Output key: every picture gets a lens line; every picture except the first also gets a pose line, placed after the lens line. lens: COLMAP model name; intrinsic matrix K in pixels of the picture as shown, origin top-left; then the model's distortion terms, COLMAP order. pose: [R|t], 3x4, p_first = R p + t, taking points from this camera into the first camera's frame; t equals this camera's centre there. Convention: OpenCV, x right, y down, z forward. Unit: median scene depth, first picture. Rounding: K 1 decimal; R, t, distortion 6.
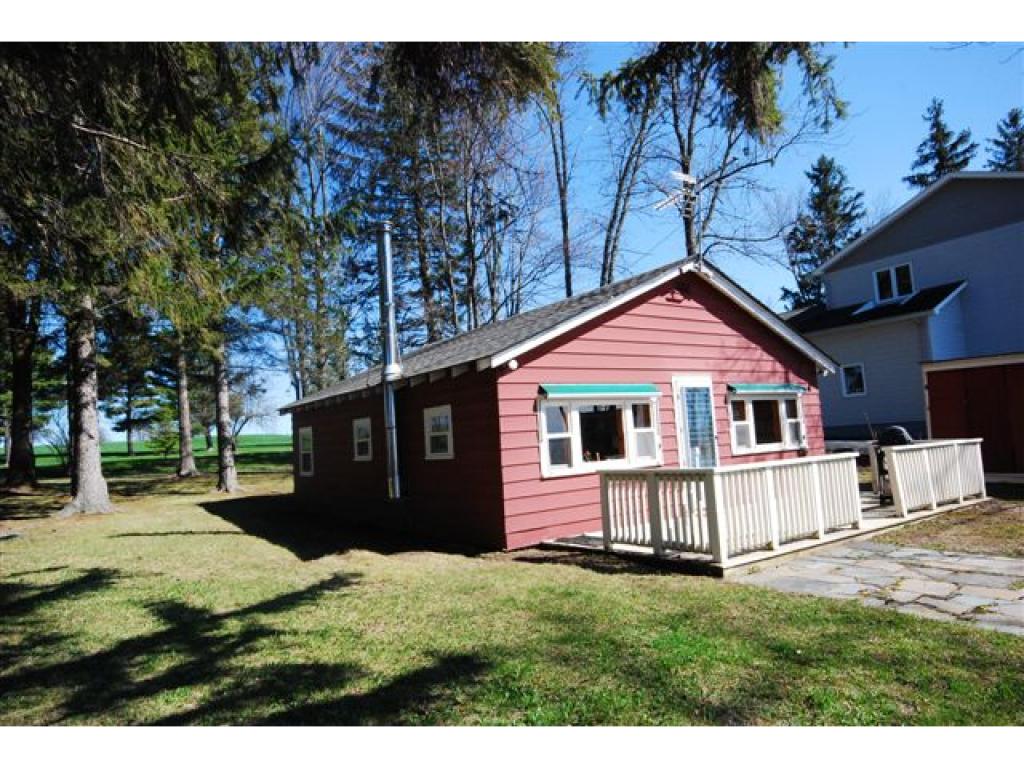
lens RADIAL K [[596.7, 0, 505.2], [0, 596.7, 377.8], [0, 0, 1]] dist [0.007500, 0.000352]
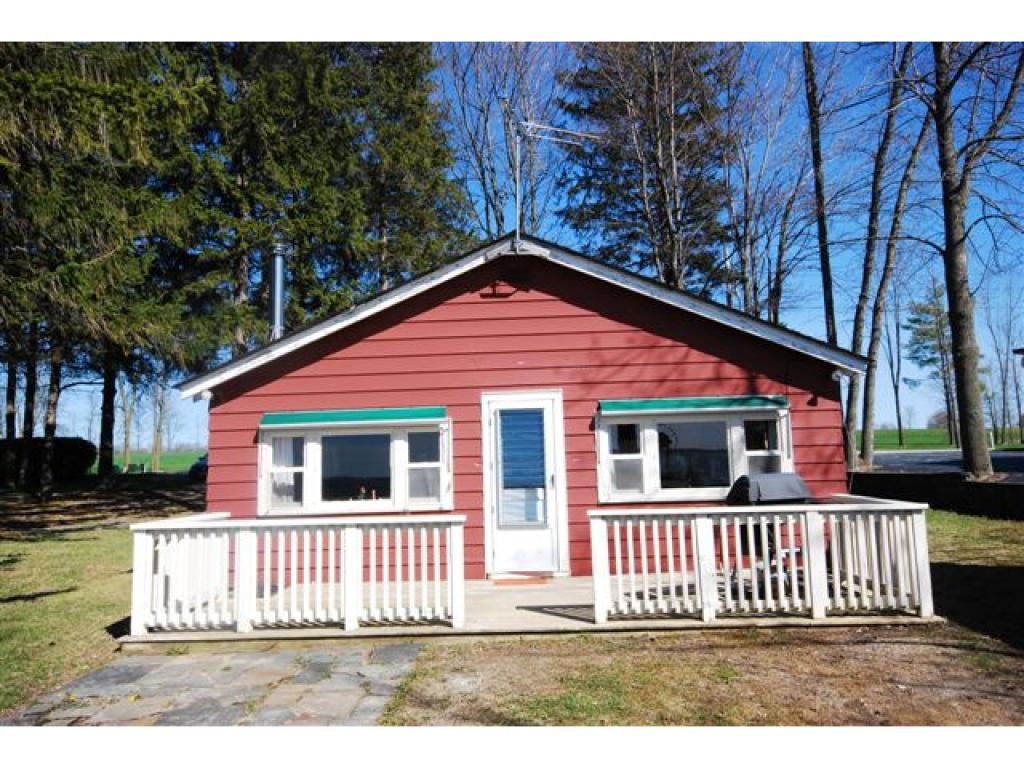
lens RADIAL K [[743.3, 0, 511.1], [0, 743.3, 380.6], [0, 0, 1]] dist [0.033573, 0.004107]
pose [[0.807749, -0.037217, -0.588351, 0.865578], [0.041765, 0.999110, -0.005861, -0.014499], [0.588046, -0.019838, 0.808584, 0.242837]]
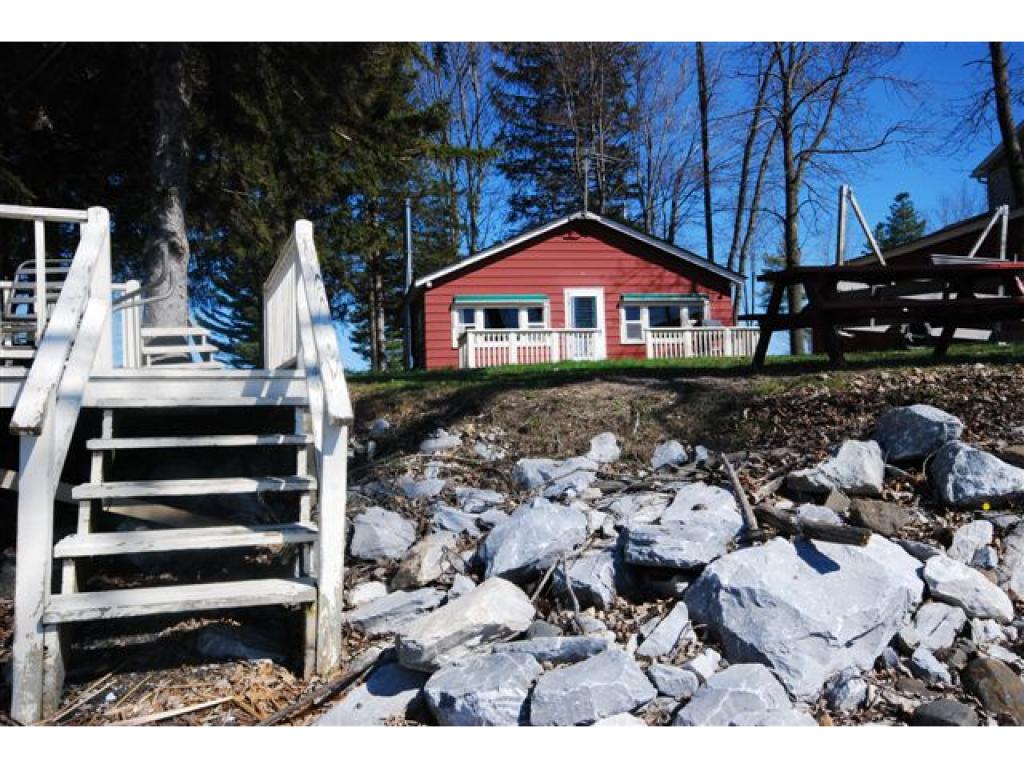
lens RADIAL K [[812.7, 0, 514.6], [0, 812.7, 386.3], [0, 0, 1]] dist [-0.004365, 0.009824]
pose [[0.906806, 0.012092, -0.421375, 1.029661], [0.020888, 0.997072, 0.073565, 0.087352], [0.421031, -0.075511, 0.903898, -0.937534]]
